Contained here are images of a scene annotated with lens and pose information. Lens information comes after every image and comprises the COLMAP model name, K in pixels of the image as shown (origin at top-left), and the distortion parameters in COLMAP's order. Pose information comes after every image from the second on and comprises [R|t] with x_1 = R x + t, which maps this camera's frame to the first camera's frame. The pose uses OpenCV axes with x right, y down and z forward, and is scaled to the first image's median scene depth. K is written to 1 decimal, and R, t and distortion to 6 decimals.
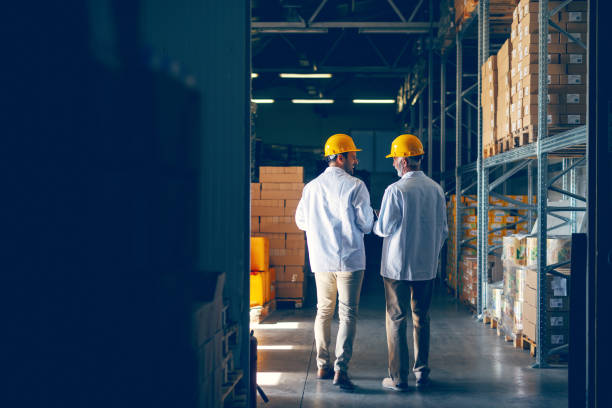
lens RADIAL K [[842.6, 0, 306.0], [0, 842.6, 204.0], [0, 0, 1]] dist [0.001697, 0.014783]
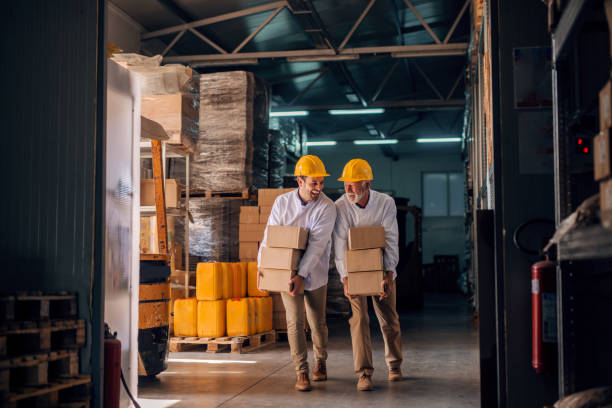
lens RADIAL K [[842.6, 0, 306.0], [0, 842.6, 204.0], [0, 0, 1]] dist [0.001697, 0.014783]
pose [[0.991683, -0.019231, -0.127262, 0.123782], [0.010318, 0.997470, -0.070330, 0.041336], [0.128292, 0.068432, 0.989373, 0.080293]]
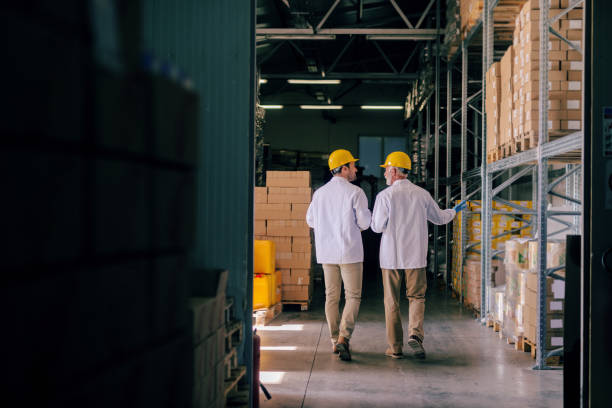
lens RADIAL K [[842.6, 0, 306.0], [0, 842.6, 204.0], [0, 0, 1]] dist [0.001697, 0.014783]
pose [[0.999922, 0.005016, -0.011420, 0.004435], [-0.005098, 0.999961, -0.007155, 0.002571], [0.011384, 0.007213, 0.999909, -0.013666]]
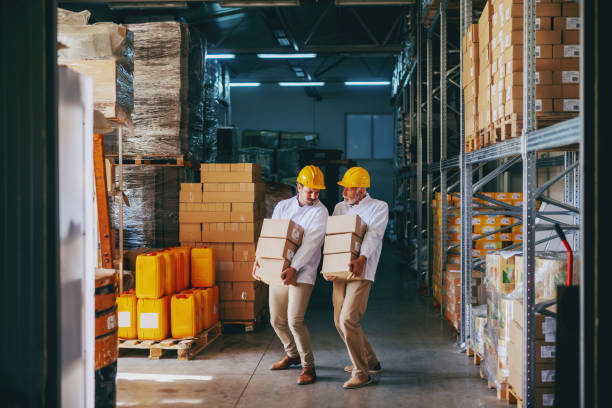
lens RADIAL K [[842.6, 0, 306.0], [0, 842.6, 204.0], [0, 0, 1]] dist [0.001697, 0.014783]
pose [[0.999819, -0.009198, -0.016675, 0.066199], [0.009534, 0.999750, 0.020213, -0.021306], [0.016485, -0.020368, 0.999657, 0.175324]]
